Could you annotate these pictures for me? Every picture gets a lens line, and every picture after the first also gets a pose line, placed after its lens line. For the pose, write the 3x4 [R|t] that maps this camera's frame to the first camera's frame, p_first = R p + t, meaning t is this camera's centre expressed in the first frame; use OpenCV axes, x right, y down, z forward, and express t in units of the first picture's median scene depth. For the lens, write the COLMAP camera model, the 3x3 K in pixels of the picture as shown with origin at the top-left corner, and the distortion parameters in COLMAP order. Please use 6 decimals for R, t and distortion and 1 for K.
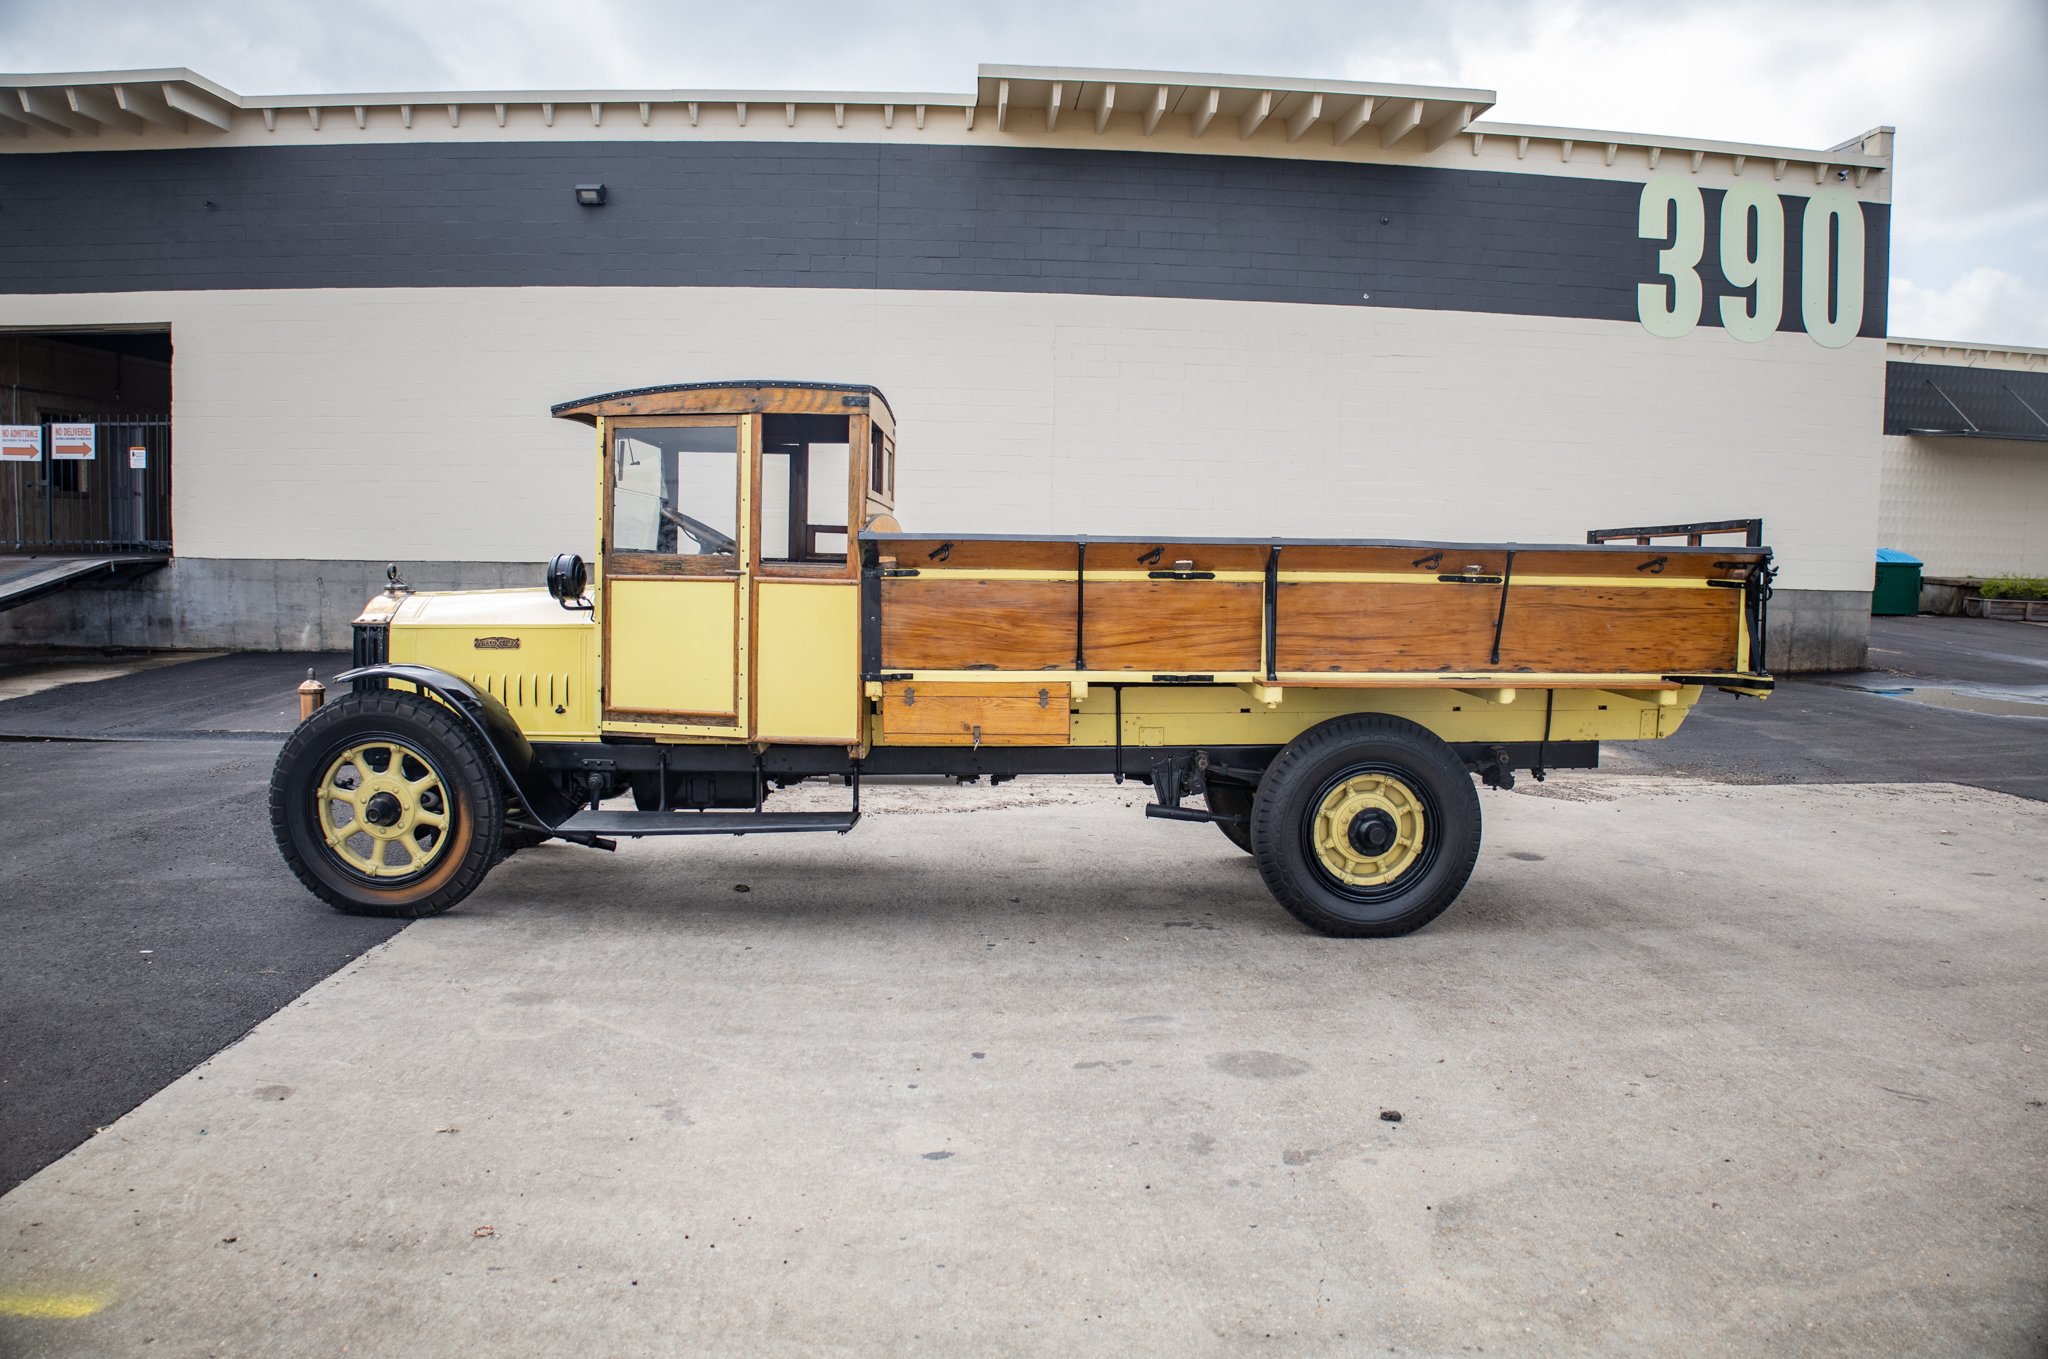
lens RADIAL K [[1417.1, 0, 1035.3], [0, 1417.1, 643.9], [0, 0, 1]] dist [-0.184026, 0.065390]
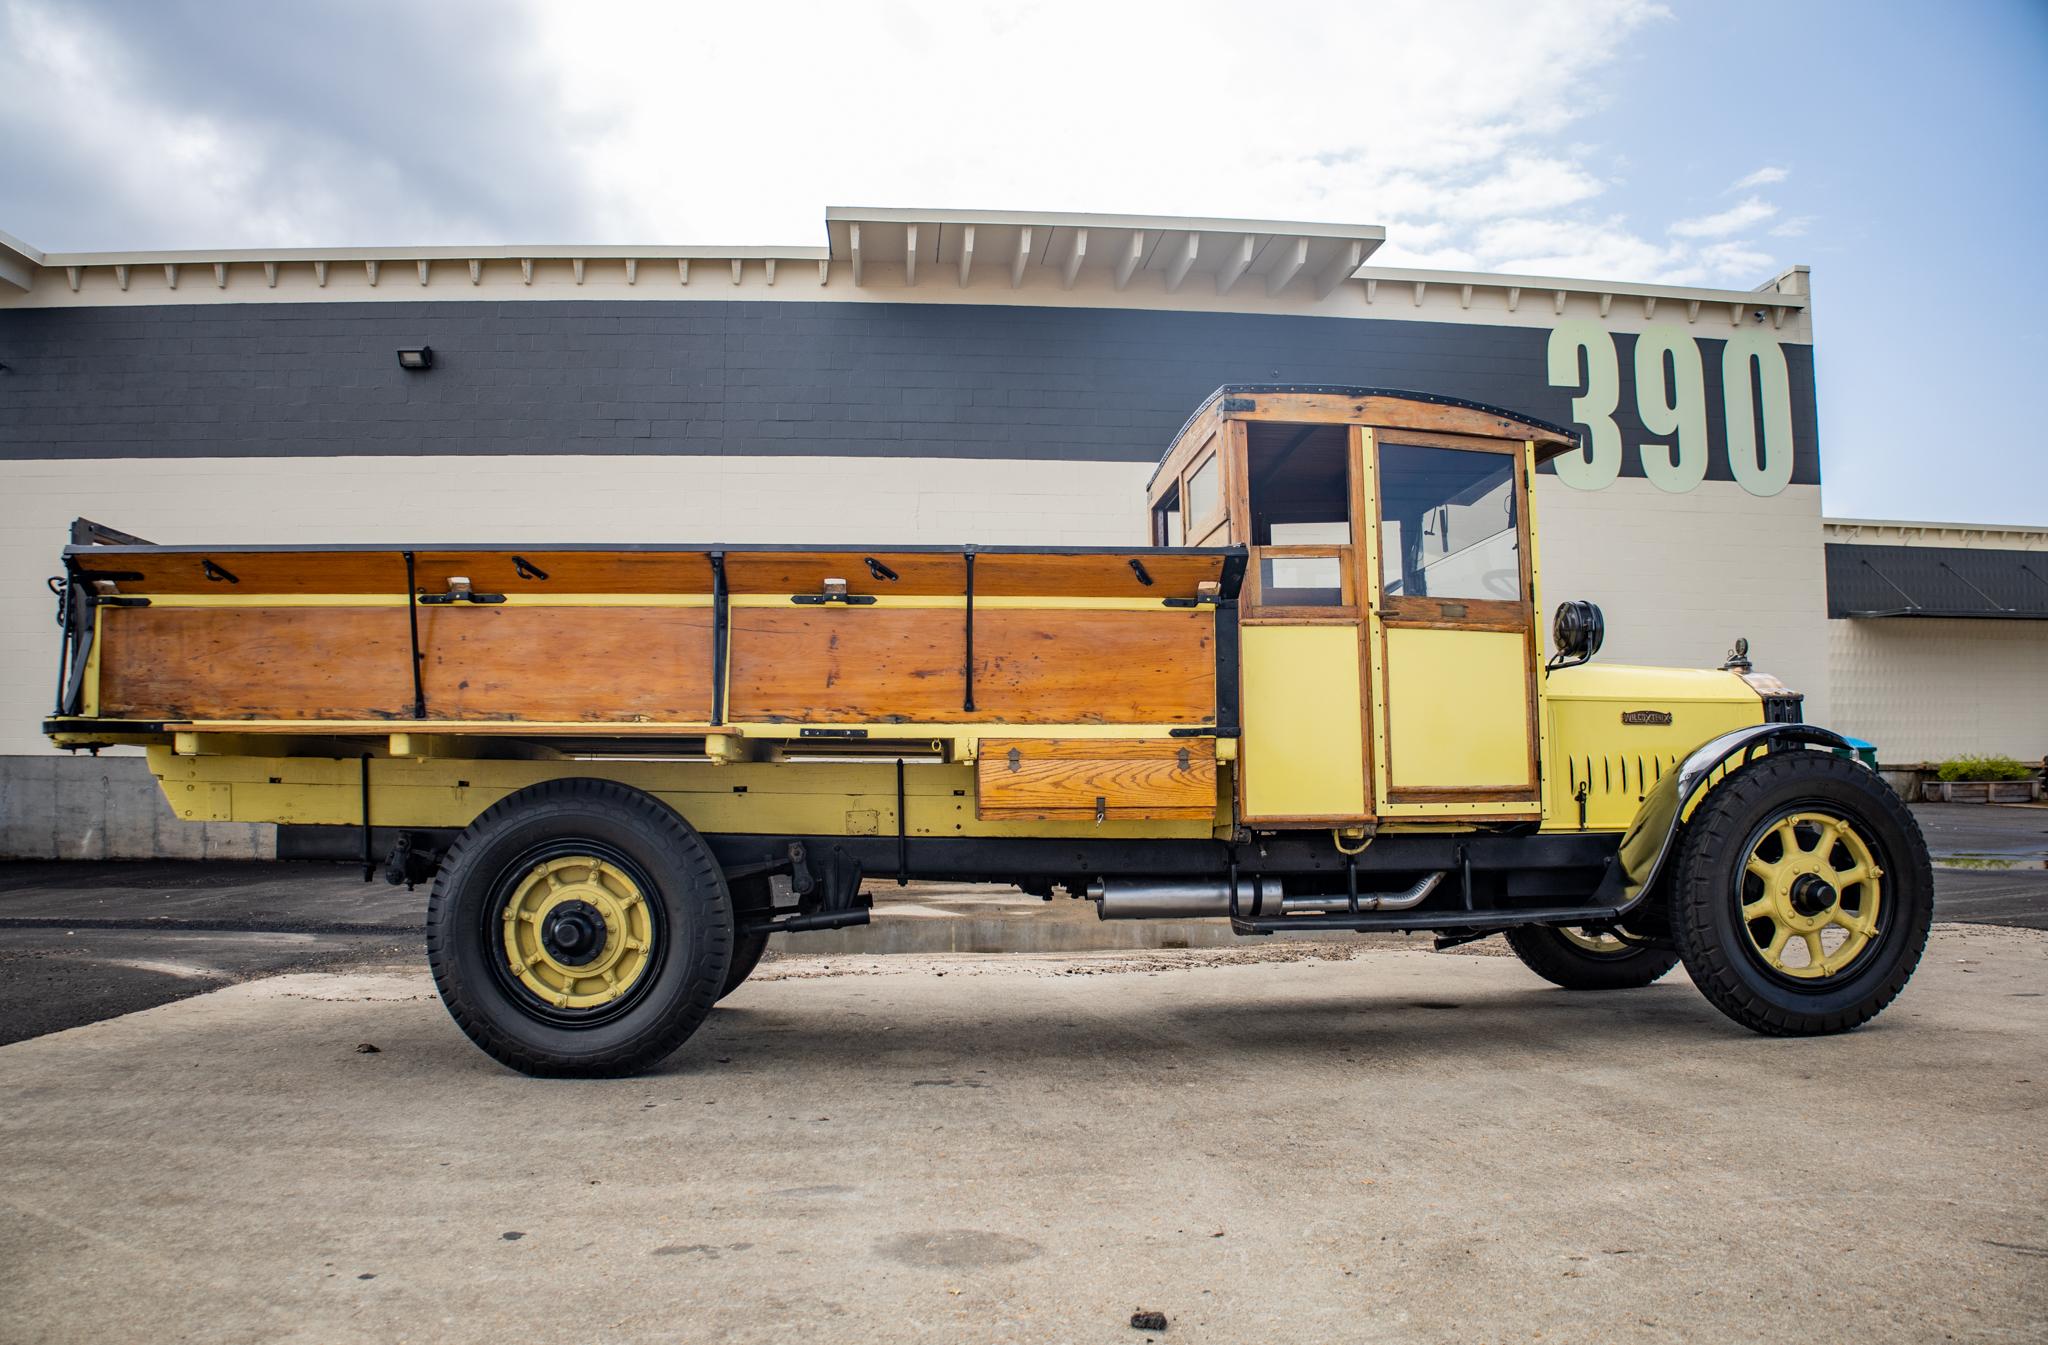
lens RADIAL K [[1452.9, 0, 1024.0], [0, 1452.9, 672.5], [0, 0, 1]] dist [-0.179615, 0.061667]
pose [[0.998952, -0.020066, 0.041138, 0.142126], [0.026201, 0.987647, -0.154491, 0.125366], [-0.037529, 0.155407, 0.987137, 0.290513]]
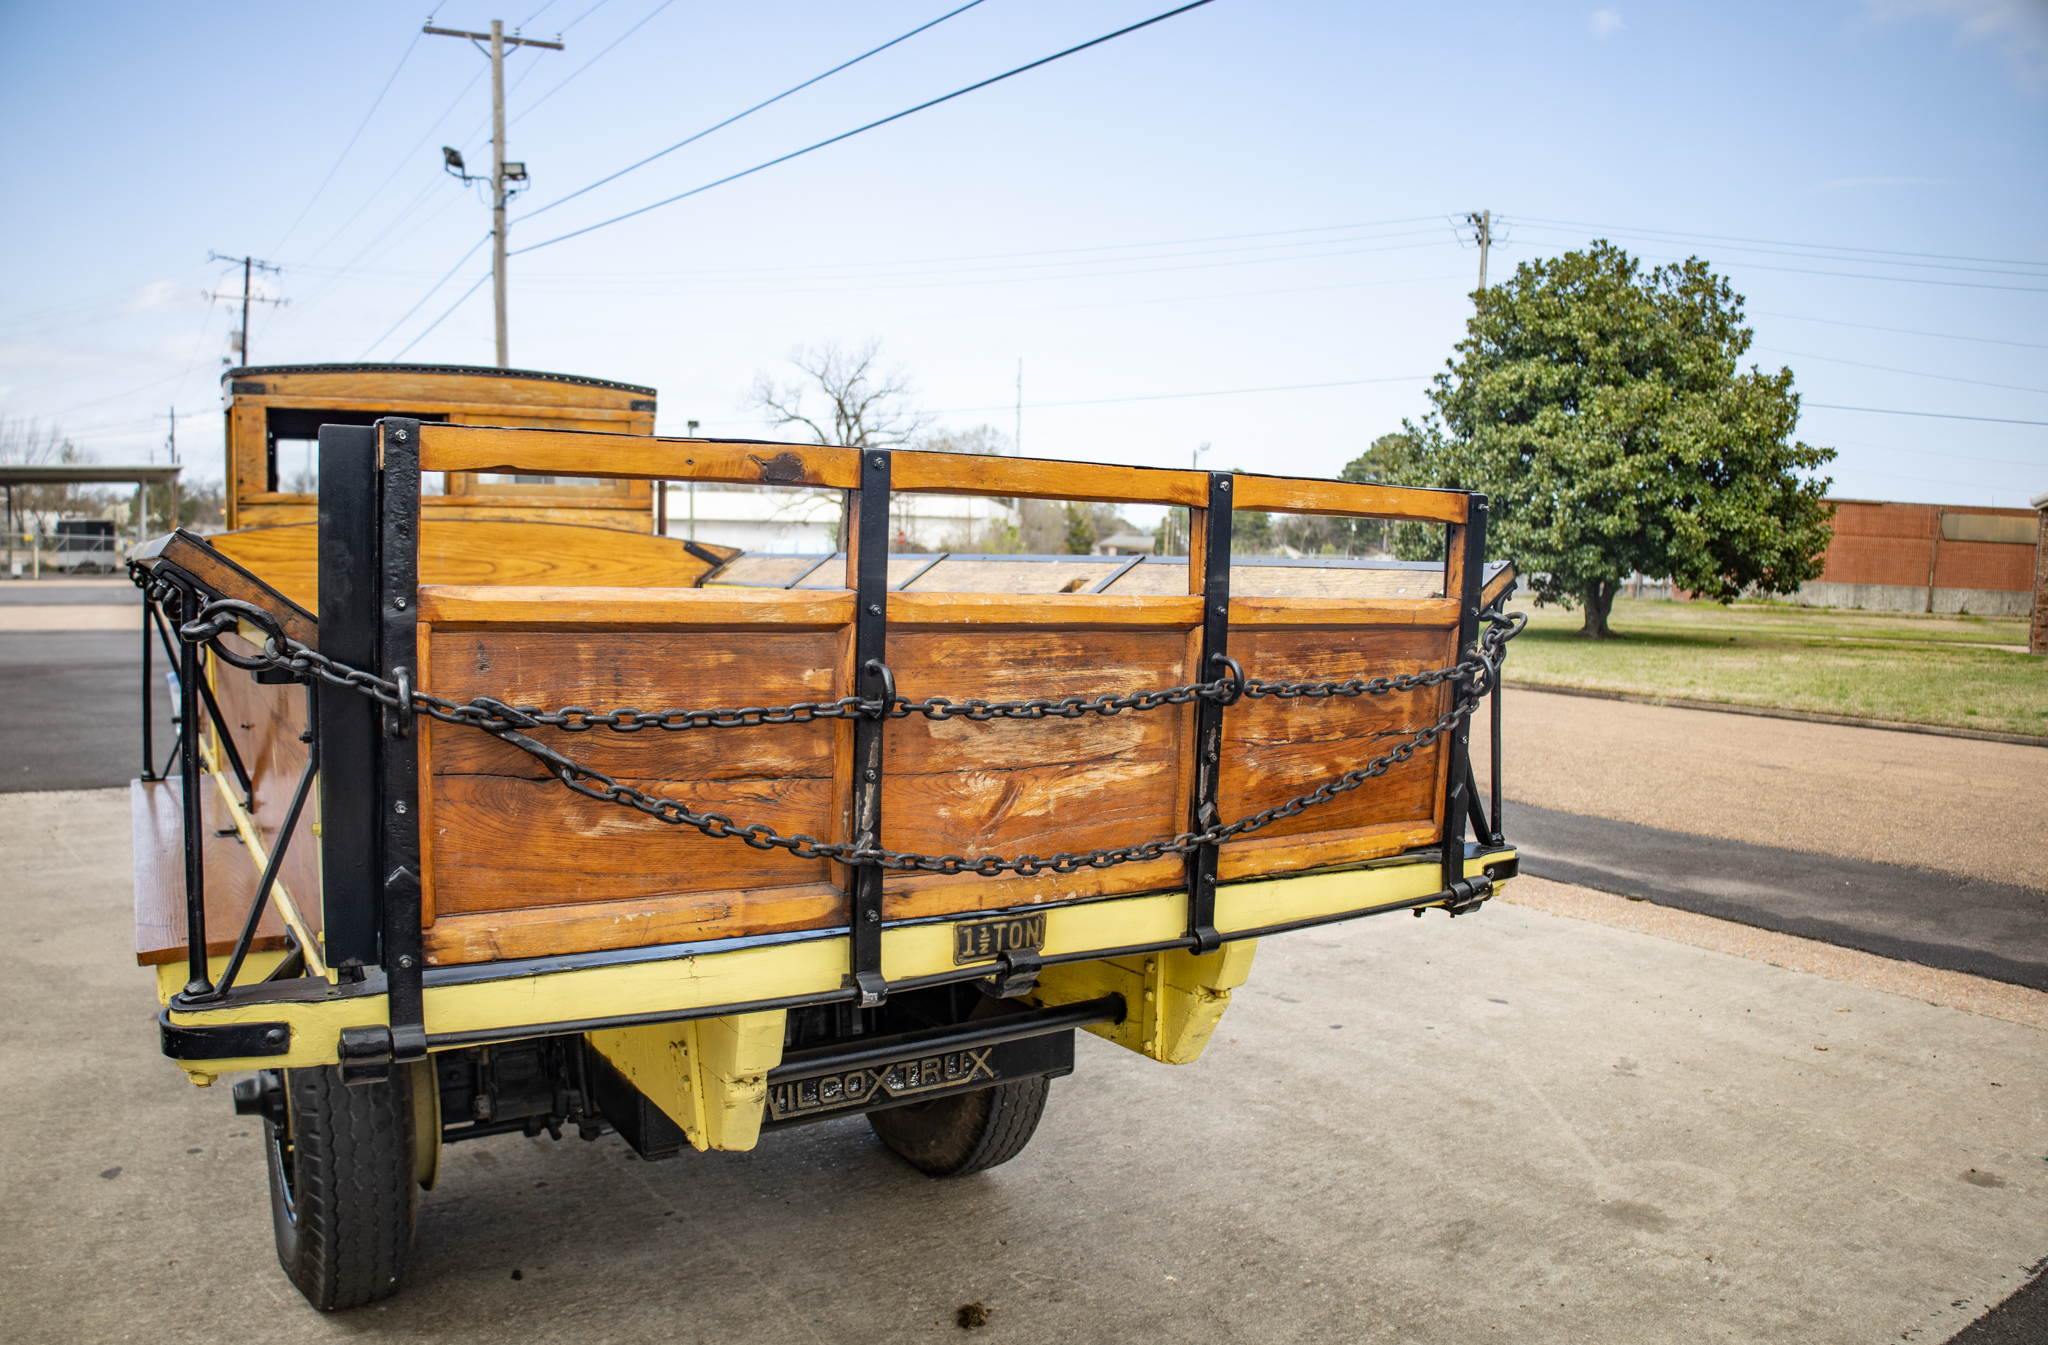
lens RADIAL K [[1484.3, 0, 1024.0], [0, 1484.3, 672.5], [0, 0, 1]] dist [-0.173314, 0.057915]
pose [[-0.505942, -0.090618, 0.857794, -0.760079], [0.027479, 0.992268, 0.121031, -0.116578], [-0.862129, 0.084806, -0.499540, 1.511083]]
